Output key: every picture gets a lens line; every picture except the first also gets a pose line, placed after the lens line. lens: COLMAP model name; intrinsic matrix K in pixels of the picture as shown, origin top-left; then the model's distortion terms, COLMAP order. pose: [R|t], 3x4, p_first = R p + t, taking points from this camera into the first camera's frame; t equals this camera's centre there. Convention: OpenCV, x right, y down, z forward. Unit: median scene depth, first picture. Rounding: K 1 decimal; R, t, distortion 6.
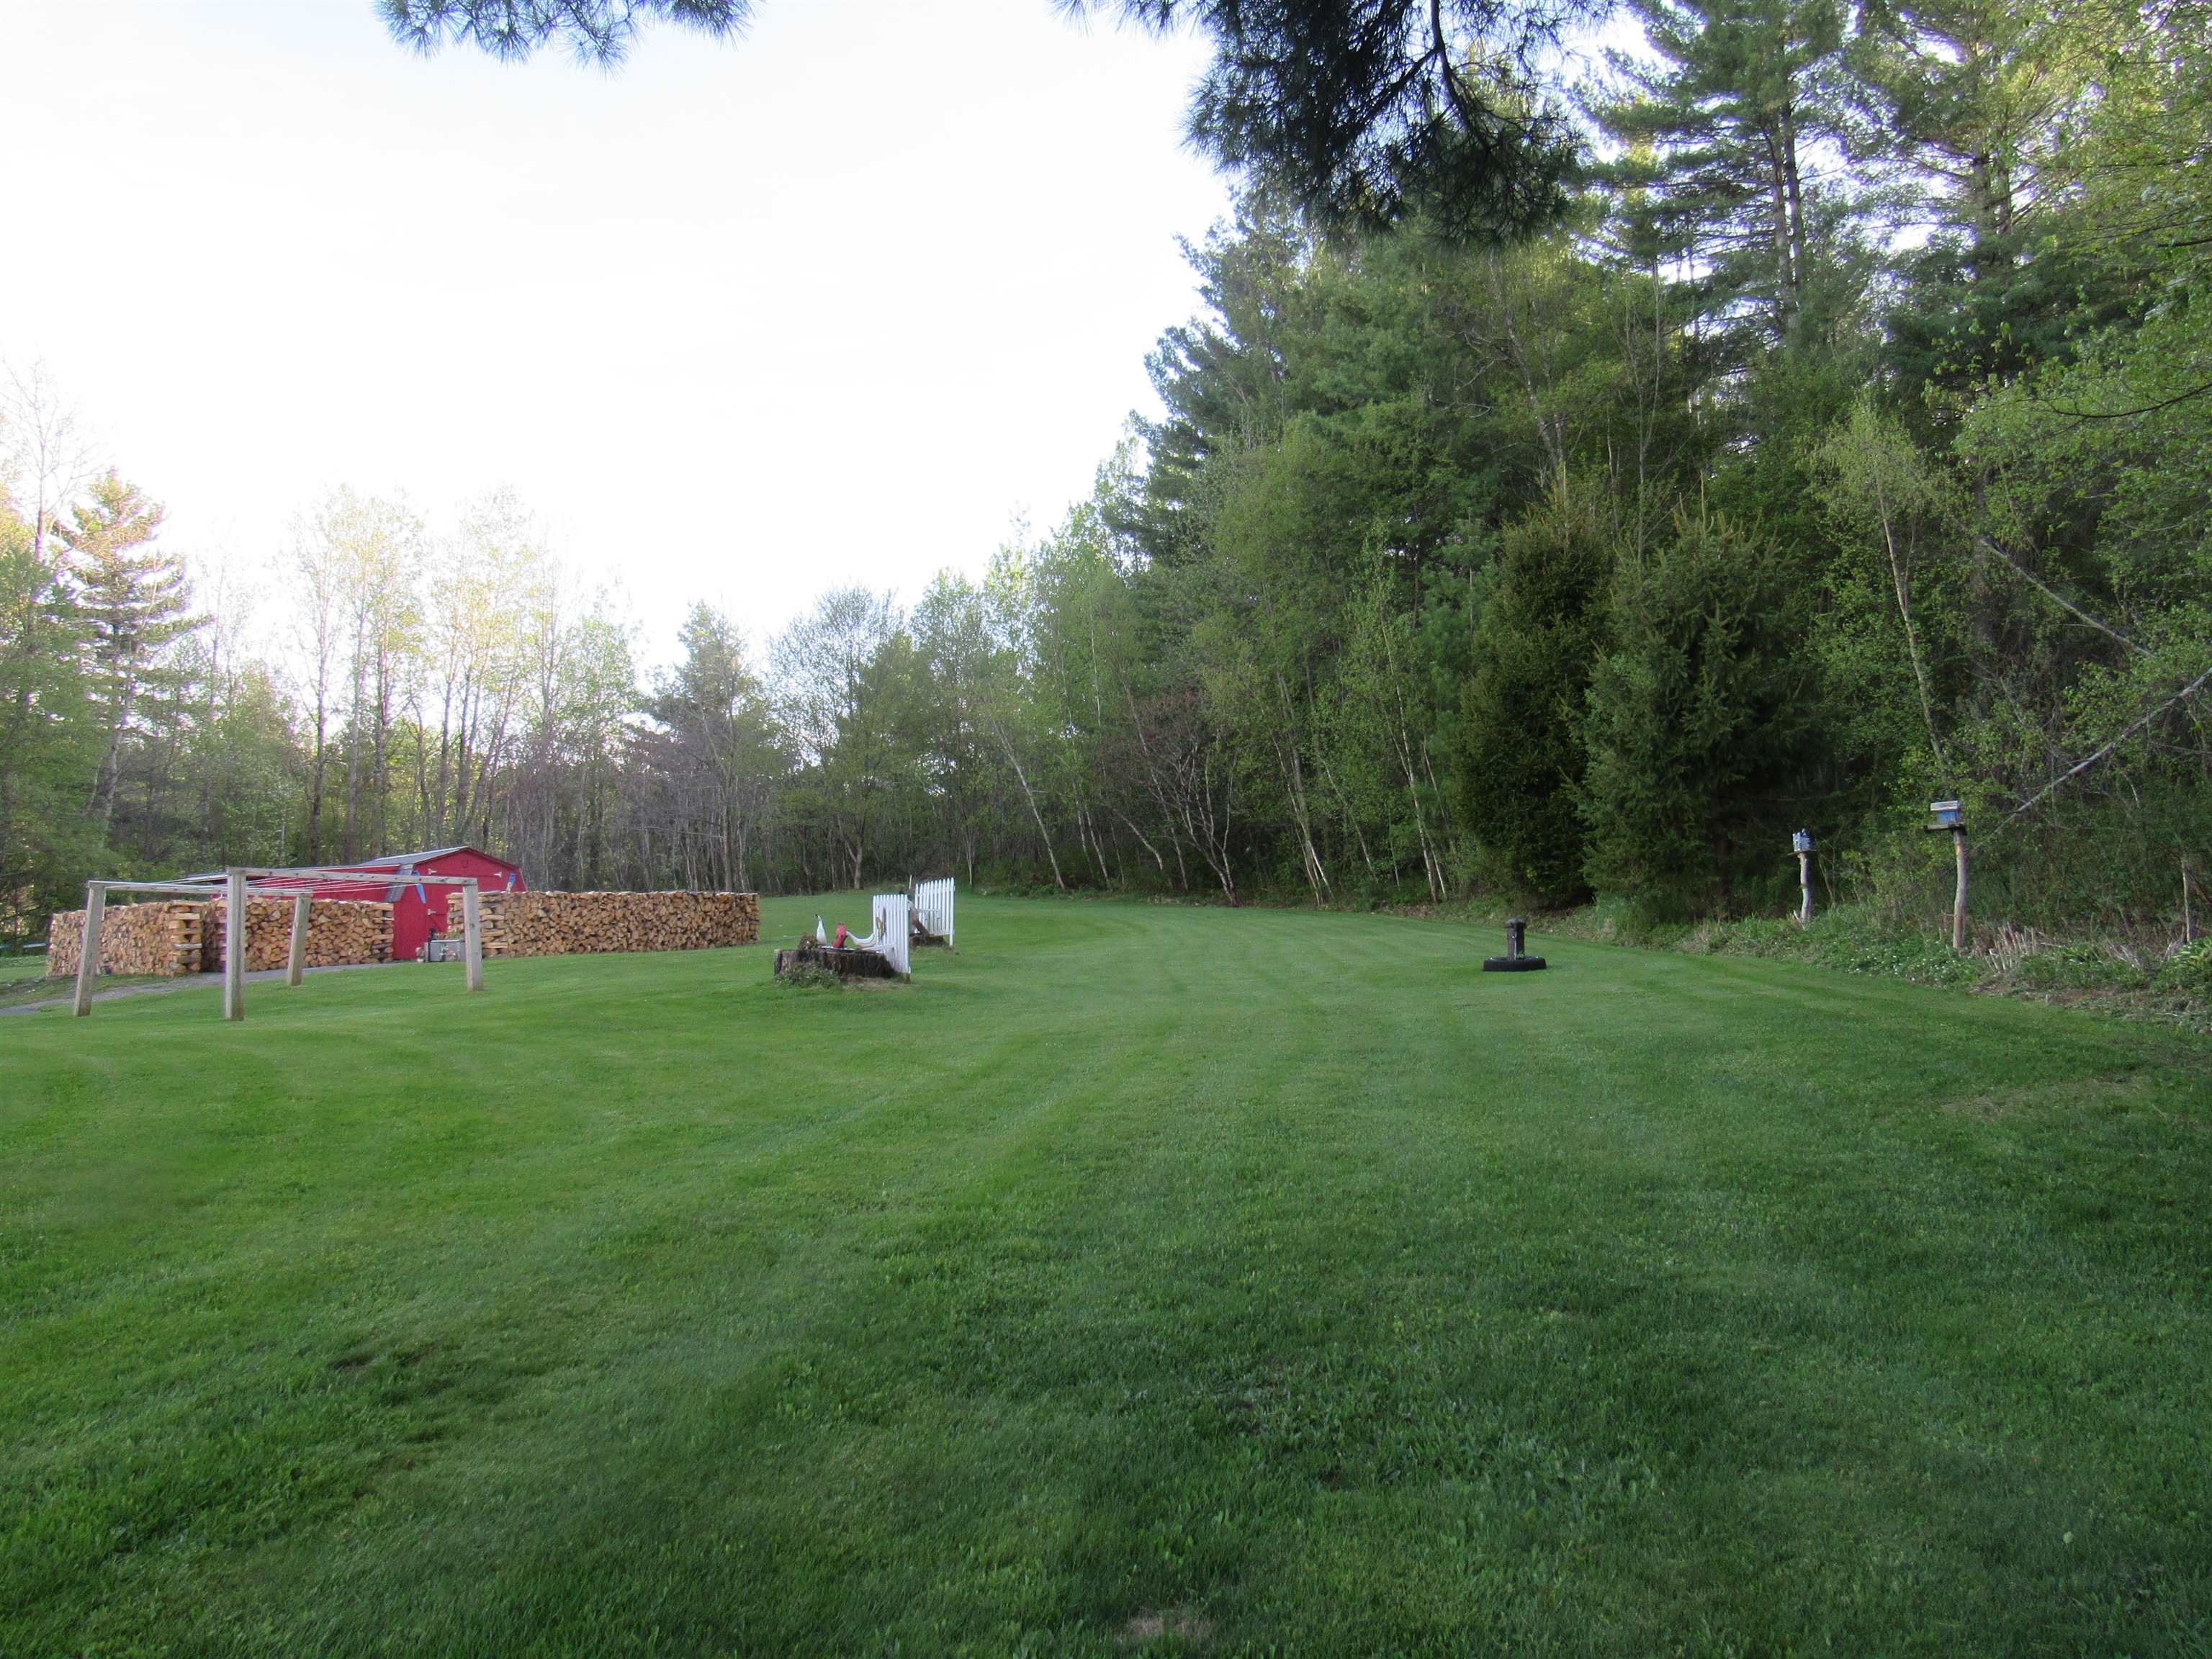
lens RADIAL K [[1560.1, 0, 1101.3], [0, 1560.1, 825.5], [0, 0, 1]] dist [-0.059331, 0.014129]
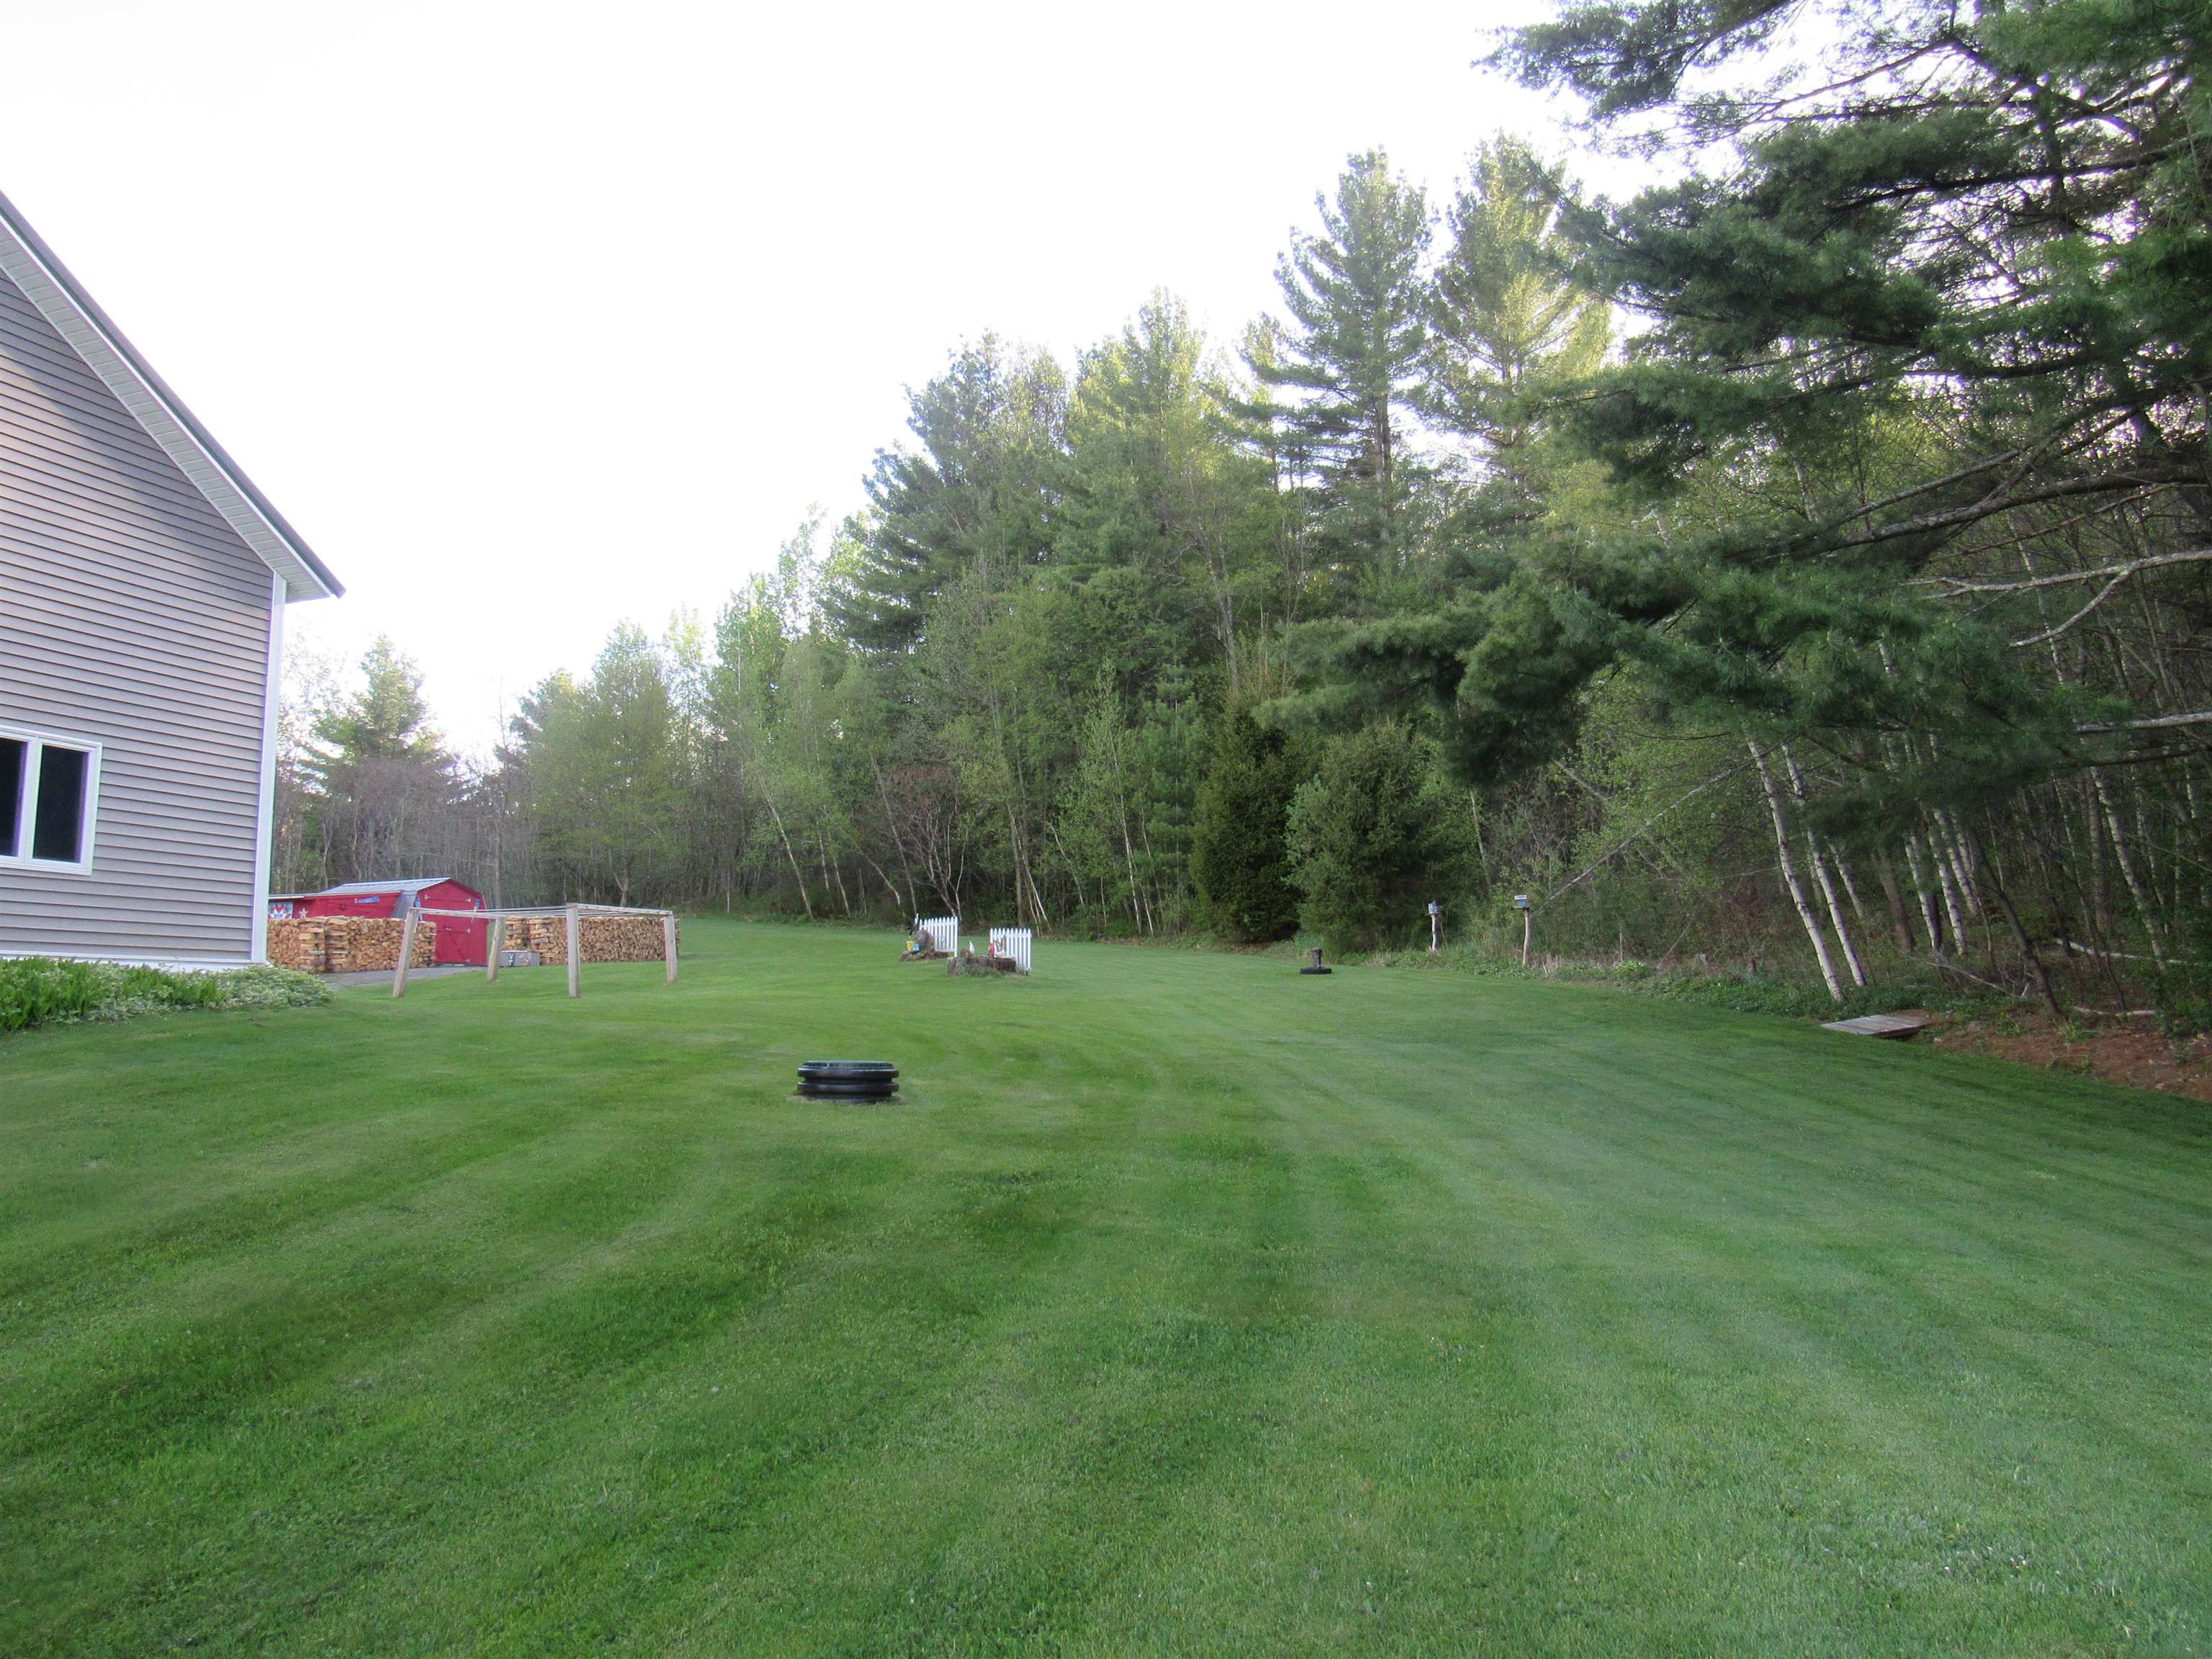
lens RADIAL K [[1560.1, 0, 1108.5], [0, 1560.1, 834.4], [0, 0, 1]] dist [-0.059331, 0.014129]
pose [[0.952129, 0.038874, 0.303216, -0.239048], [-0.034904, 0.999219, -0.018504, -0.014846], [-0.303698, 0.007034, 0.952742, -0.322161]]
